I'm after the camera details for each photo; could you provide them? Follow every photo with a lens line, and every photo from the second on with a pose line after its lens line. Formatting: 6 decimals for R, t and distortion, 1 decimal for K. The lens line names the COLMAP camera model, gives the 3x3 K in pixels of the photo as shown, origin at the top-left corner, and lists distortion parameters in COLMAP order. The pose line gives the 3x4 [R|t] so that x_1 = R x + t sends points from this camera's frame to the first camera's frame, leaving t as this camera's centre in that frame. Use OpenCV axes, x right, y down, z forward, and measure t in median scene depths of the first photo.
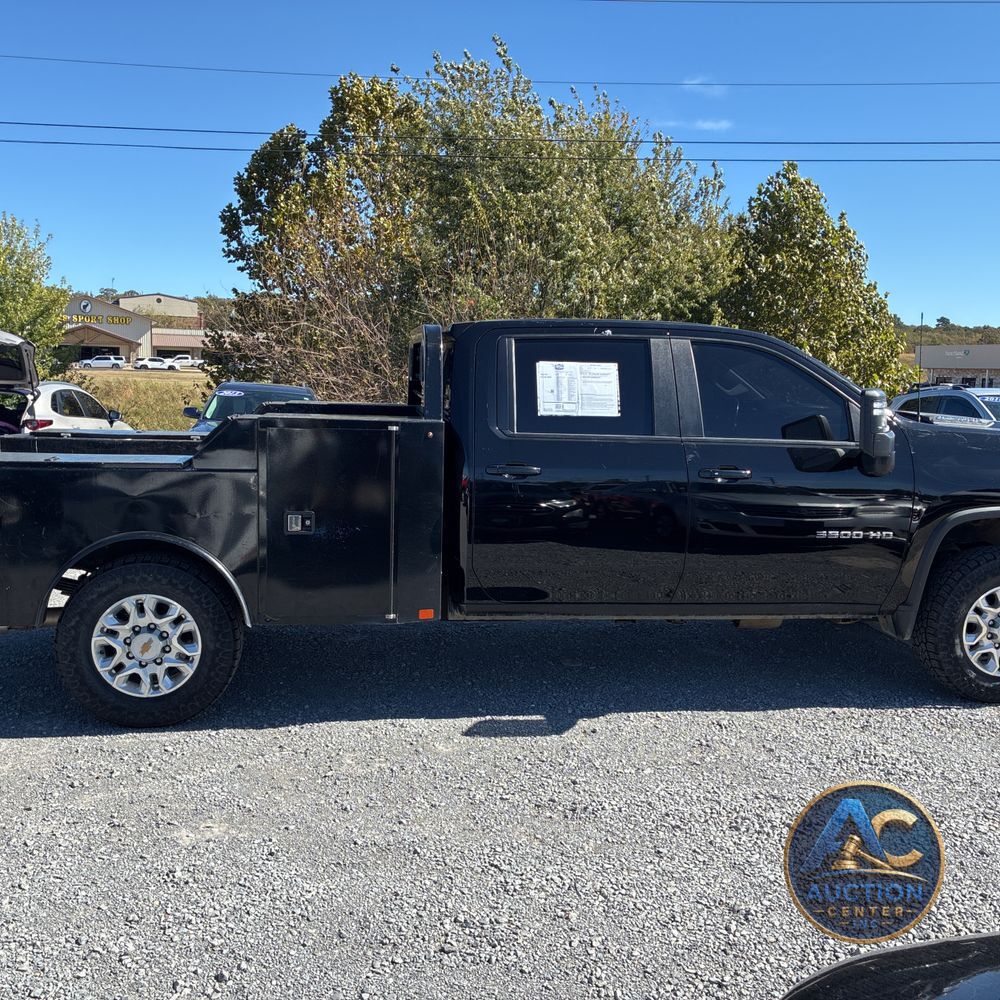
lens RADIAL K [[1029.1, 0, 501.4], [0, 1029.1, 484.8], [0, 0, 1]] dist [0.013085, 0.001564]
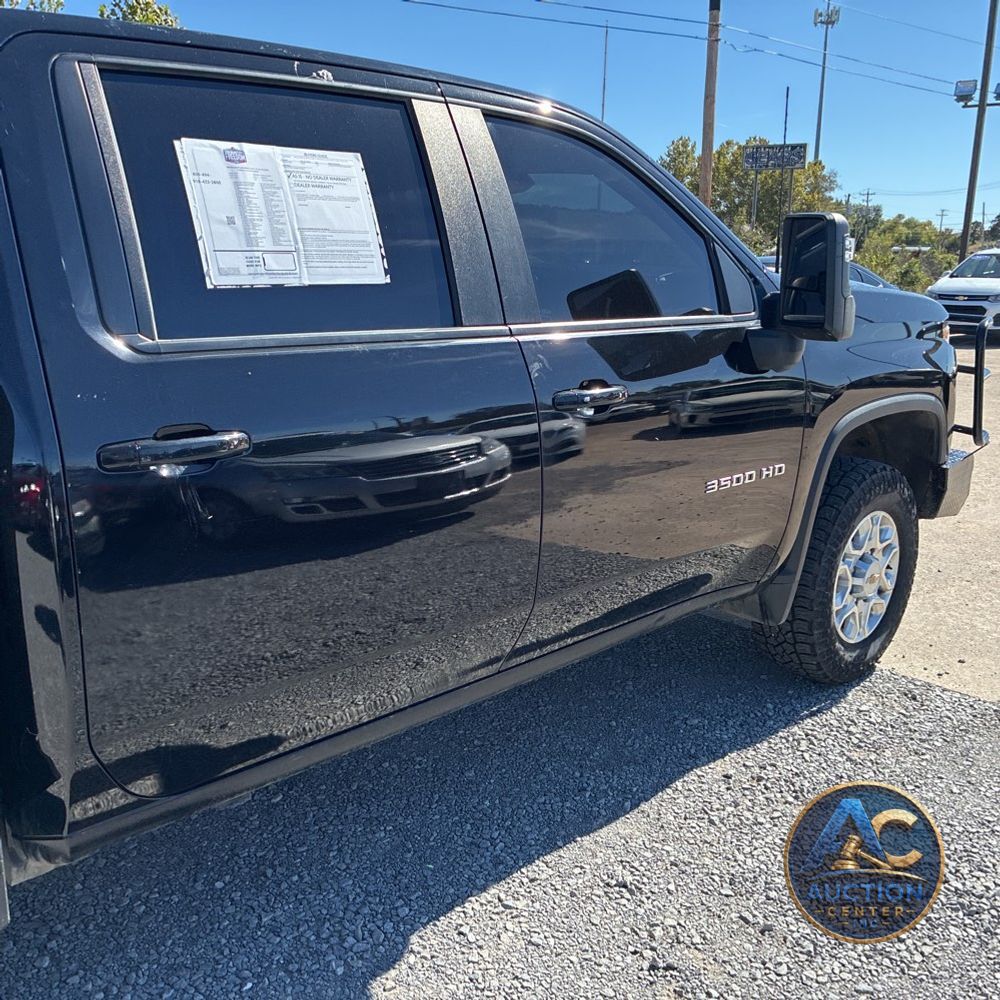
lens RADIAL K [[1029.1, 0, 501.4], [0, 1029.1, 484.8], [0, 0, 1]] dist [0.013085, 0.001564]
pose [[0.805797, -0.149992, 0.572881, -0.104972], [0.078660, 0.985930, 0.147496, -0.046073], [-0.586944, -0.073789, 0.806258, 0.663718]]
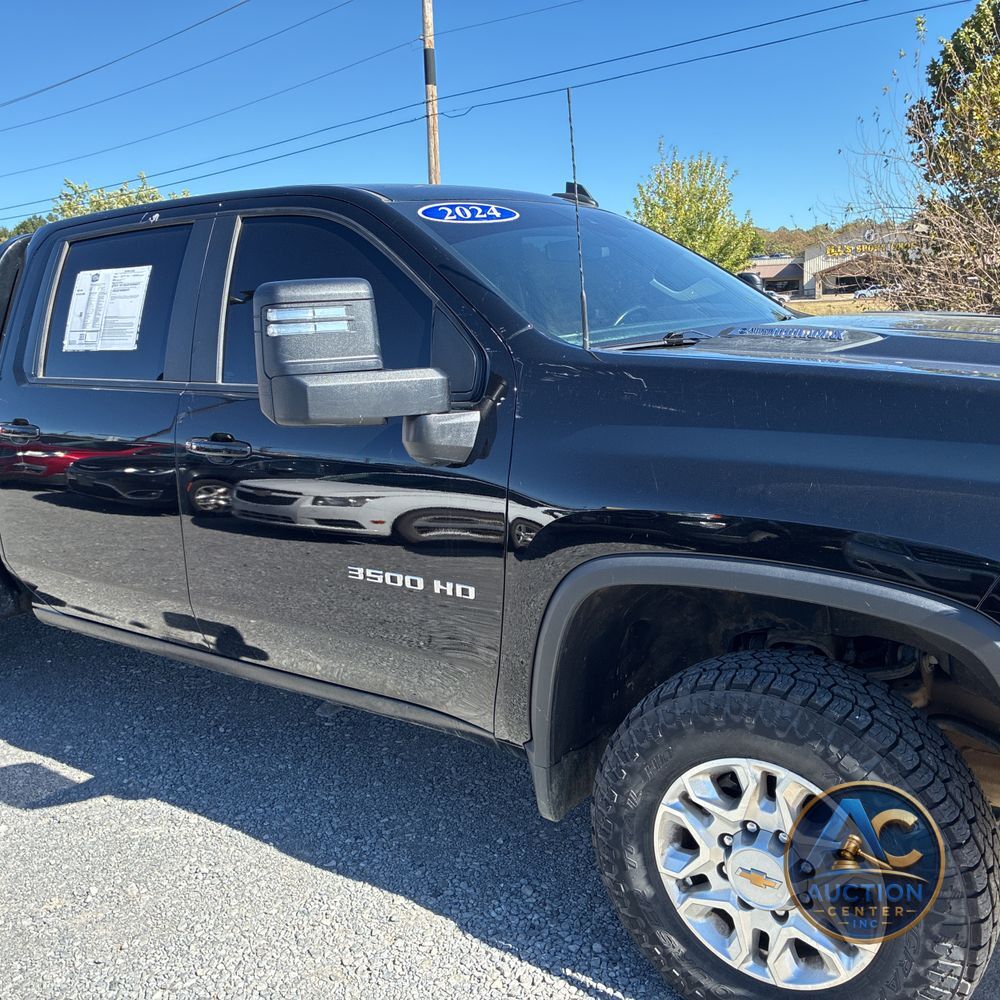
lens RADIAL K [[1029.1, 0, 501.4], [0, 1029.1, 484.8], [0, 0, 1]] dist [0.013085, 0.001564]
pose [[0.718914, 0.067421, -0.691821, 0.761952], [-0.019190, 0.996831, 0.077204, -0.038760], [0.694834, -0.042227, 0.717930, 0.732556]]
